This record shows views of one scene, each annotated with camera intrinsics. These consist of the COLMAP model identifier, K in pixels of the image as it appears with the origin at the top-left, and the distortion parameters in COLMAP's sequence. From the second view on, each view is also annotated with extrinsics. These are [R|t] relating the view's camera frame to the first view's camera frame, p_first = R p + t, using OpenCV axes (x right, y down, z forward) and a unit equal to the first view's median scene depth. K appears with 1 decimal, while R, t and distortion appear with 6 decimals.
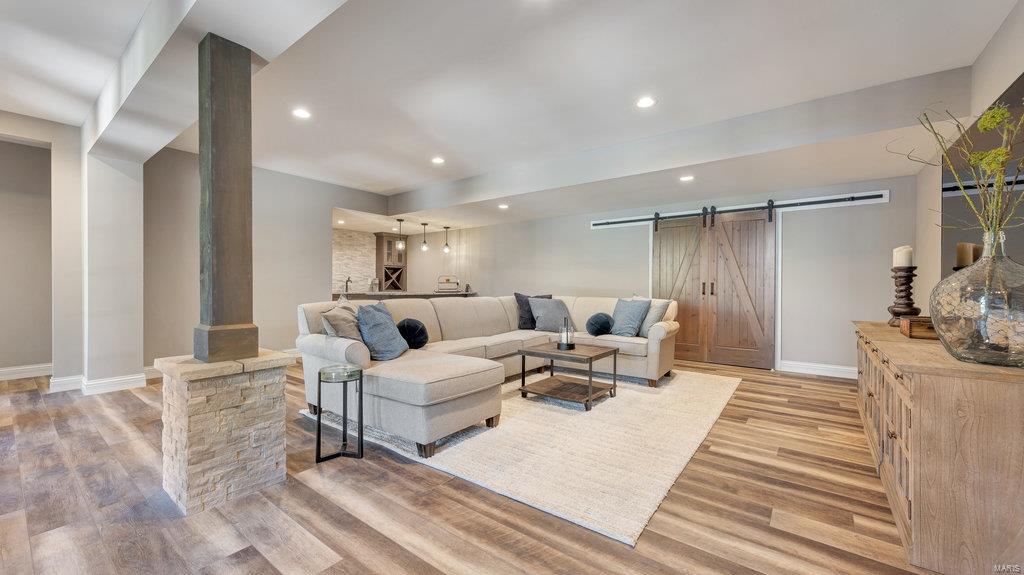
lens RADIAL K [[395.9, 0, 512.0], [0, 395.9, 287.5], [0, 0, 1]] dist [-0.000766, -0.000120]
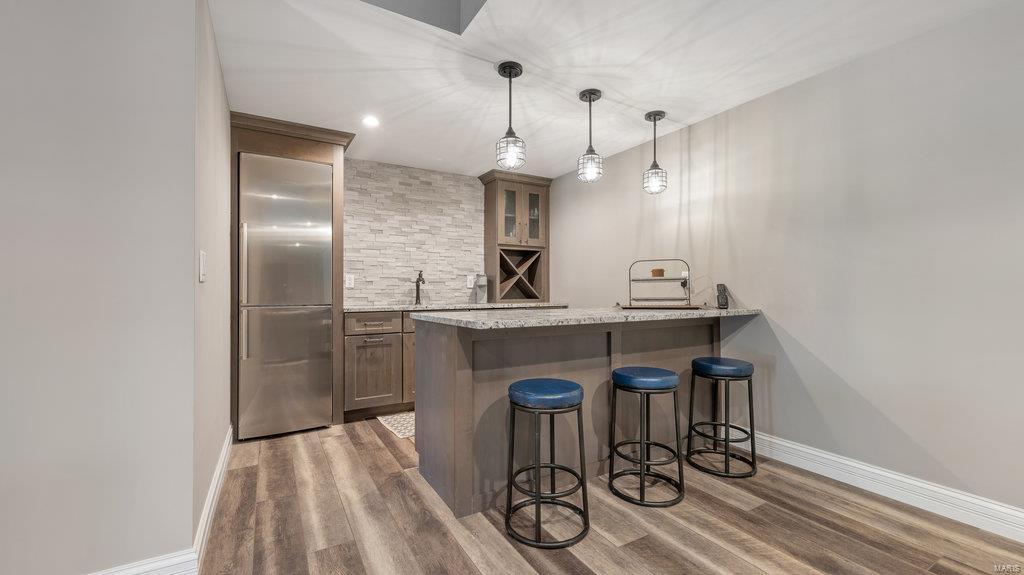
lens RADIAL K [[419.2, 0, 512.0], [0, 419.2, 287.5], [0, 0, 1]] dist [0.021479, -0.015156]
pose [[0.926355, -0.007494, -0.376576, -0.129890], [0.004253, 0.999946, -0.009437, -0.002928], [0.376627, 0.007141, 0.926337, 0.563819]]
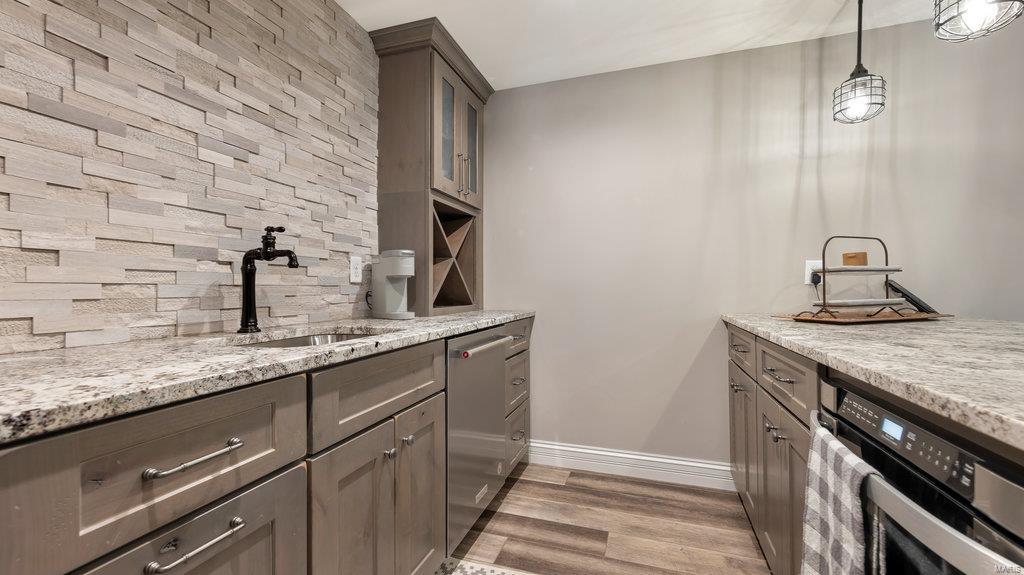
lens RADIAL K [[419.2, 0, 512.0], [0, 419.2, 287.5], [0, 0, 1]] dist [0.021479, -0.015156]
pose [[0.946726, -0.003612, 0.322019, -0.354399], [0.004492, 0.999988, -0.001990, -0.004125], [-0.322008, 0.003331, 0.946731, 0.775839]]
